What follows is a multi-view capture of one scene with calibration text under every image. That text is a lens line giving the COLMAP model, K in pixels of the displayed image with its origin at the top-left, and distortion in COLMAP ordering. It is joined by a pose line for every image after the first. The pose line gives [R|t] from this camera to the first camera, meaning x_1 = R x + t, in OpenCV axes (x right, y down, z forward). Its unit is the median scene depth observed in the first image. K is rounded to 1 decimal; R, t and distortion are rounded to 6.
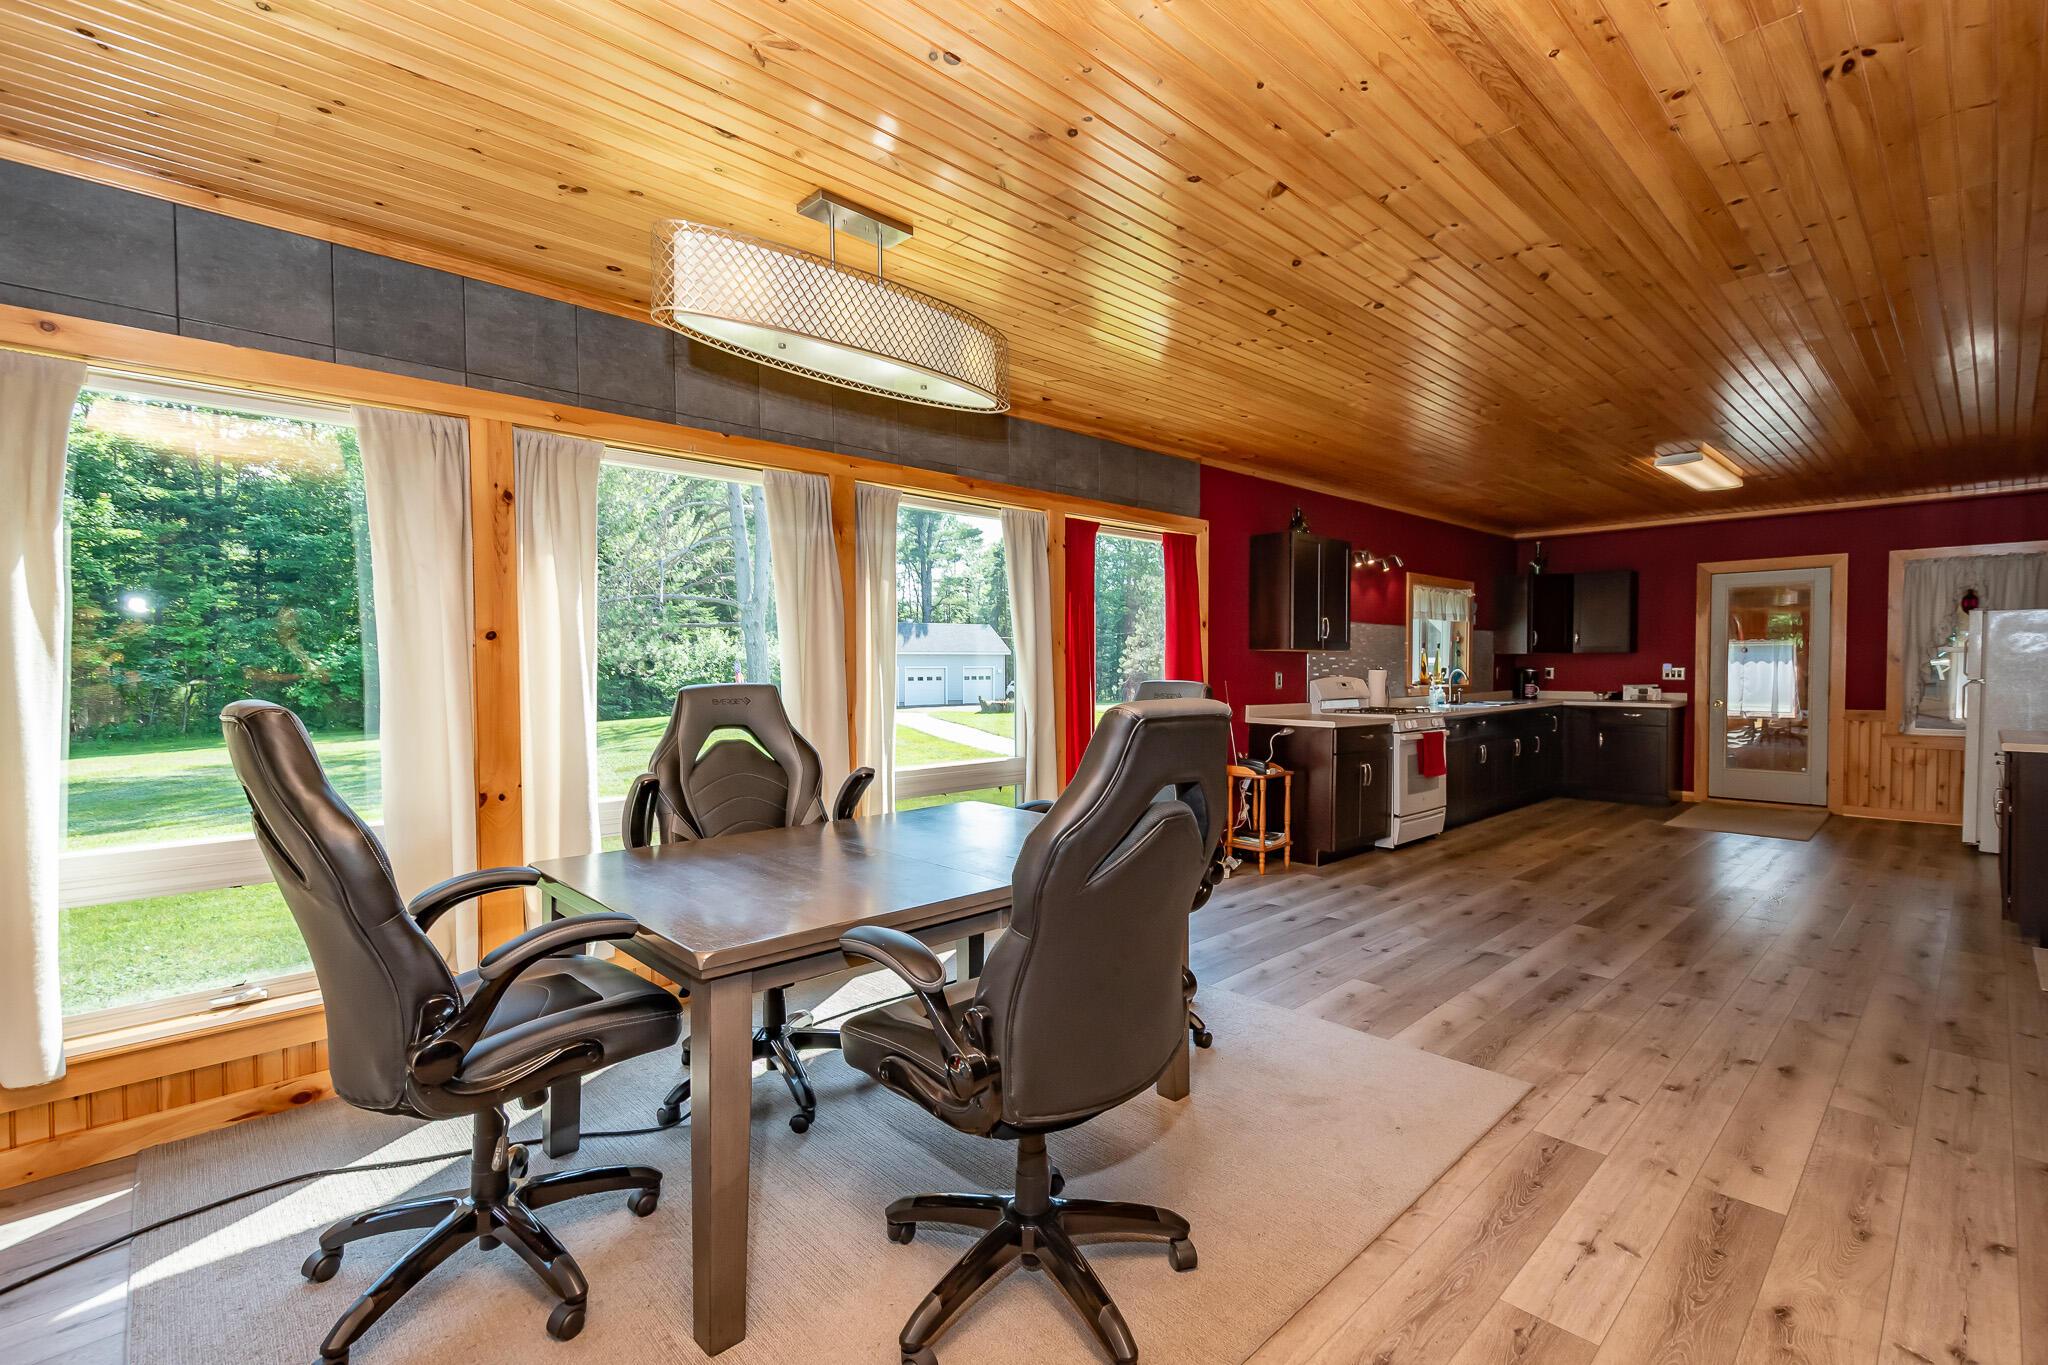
lens RADIAL K [[892.3, 0, 1023.8], [0, 892.3, 681.1], [0, 0, 1]] dist [0.004746, 0.000013]
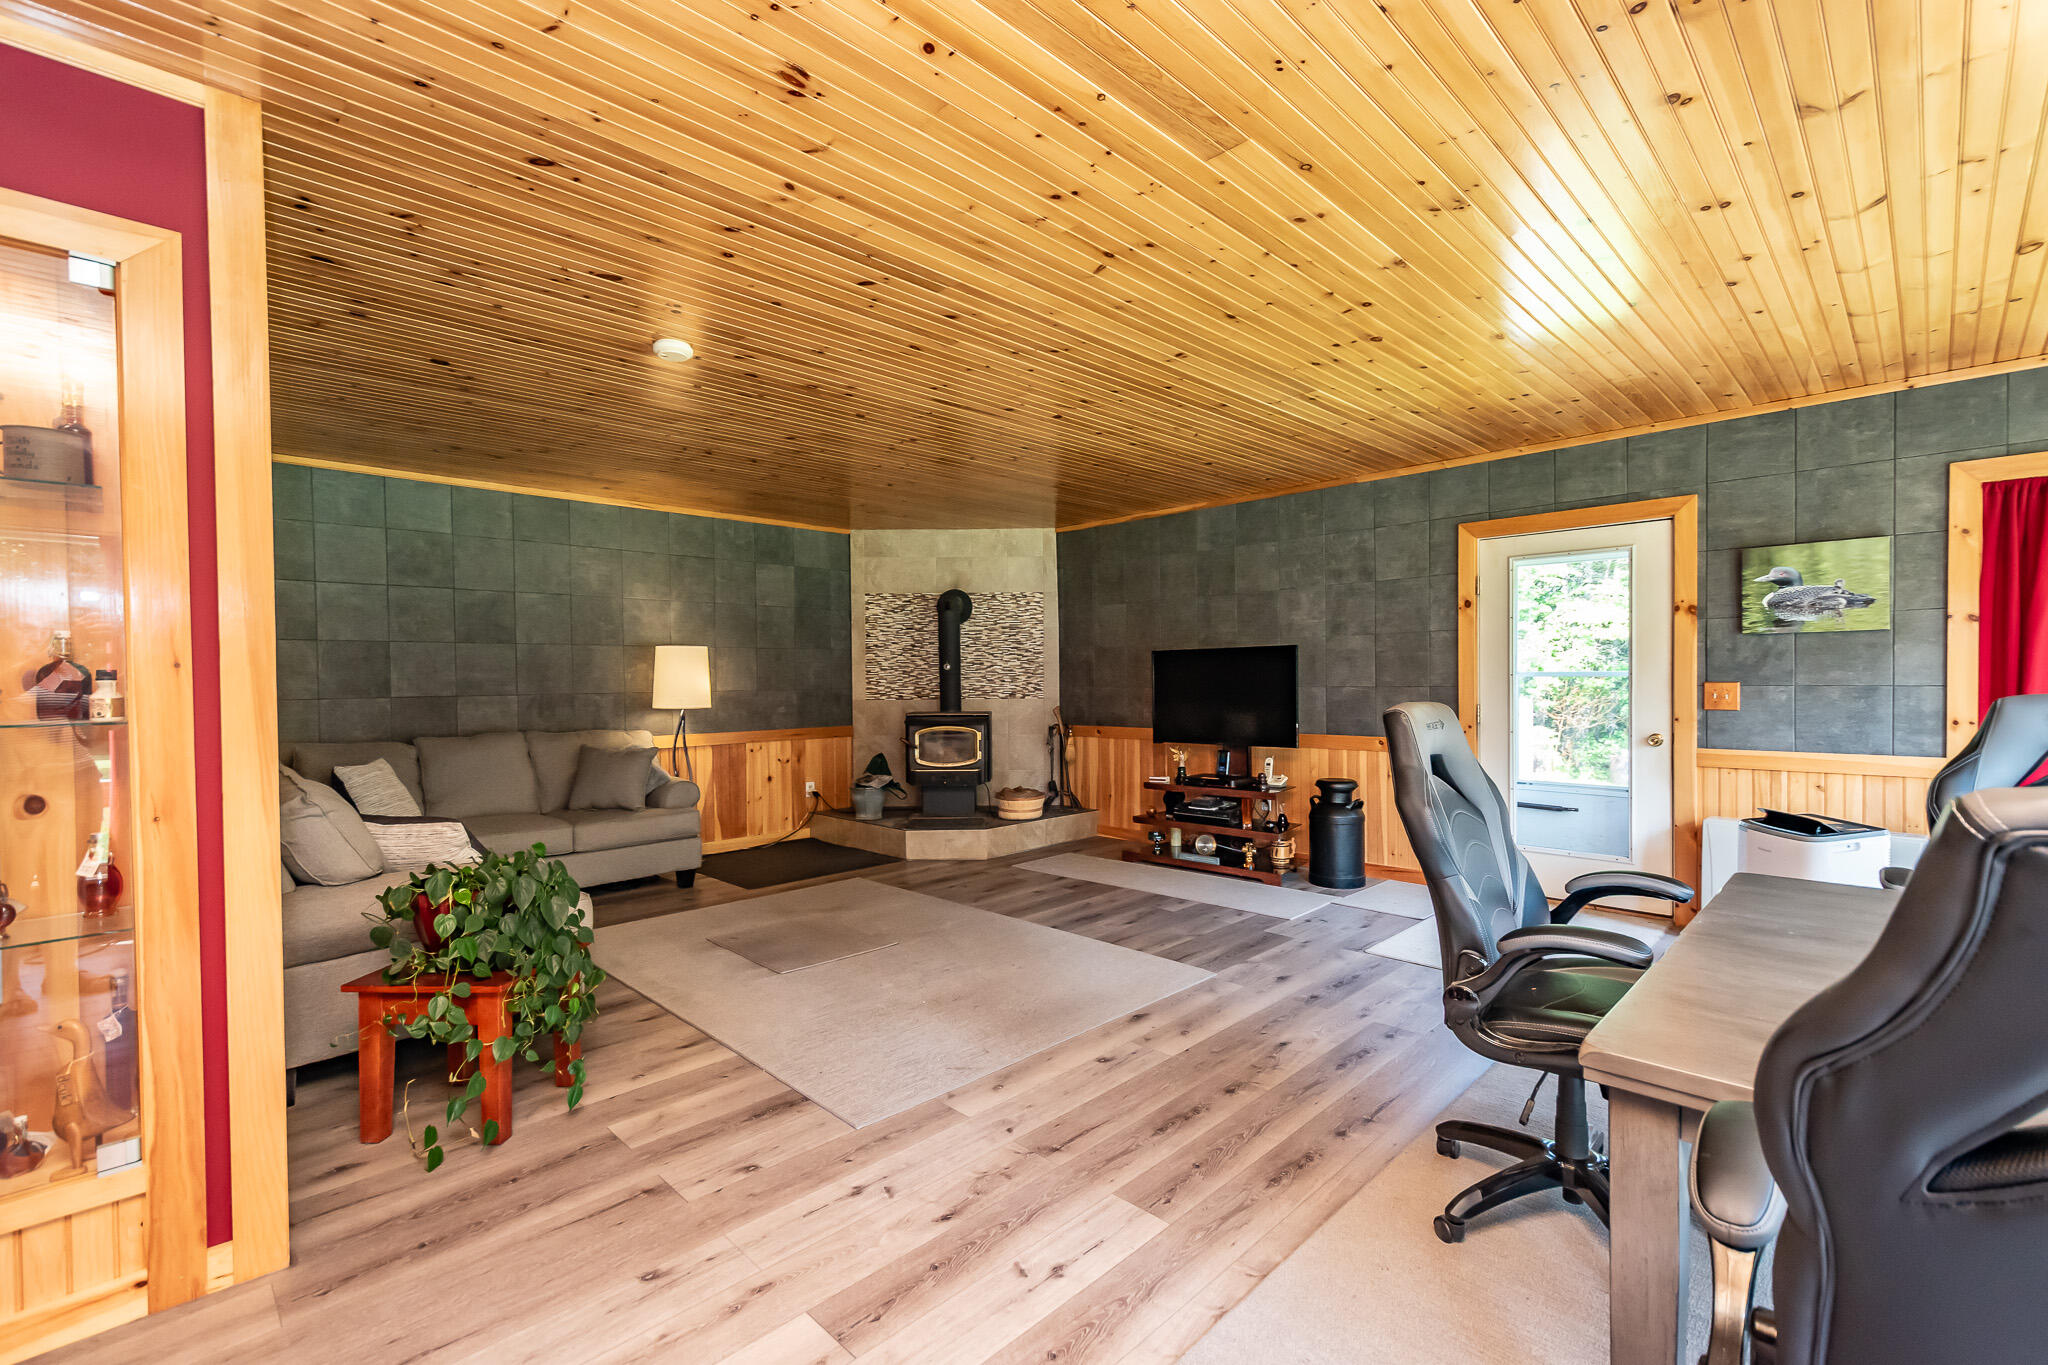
lens RADIAL K [[892.3, 0, 1023.6], [0, 892.3, 683.6], [0, 0, 1]] dist [0.004746, 0.000013]
pose [[-0.999365, 0.010748, -0.033959, 0.699563], [0.009839, 0.999592, 0.026831, -0.047969], [0.034234, 0.026480, -0.999063, 1.988109]]
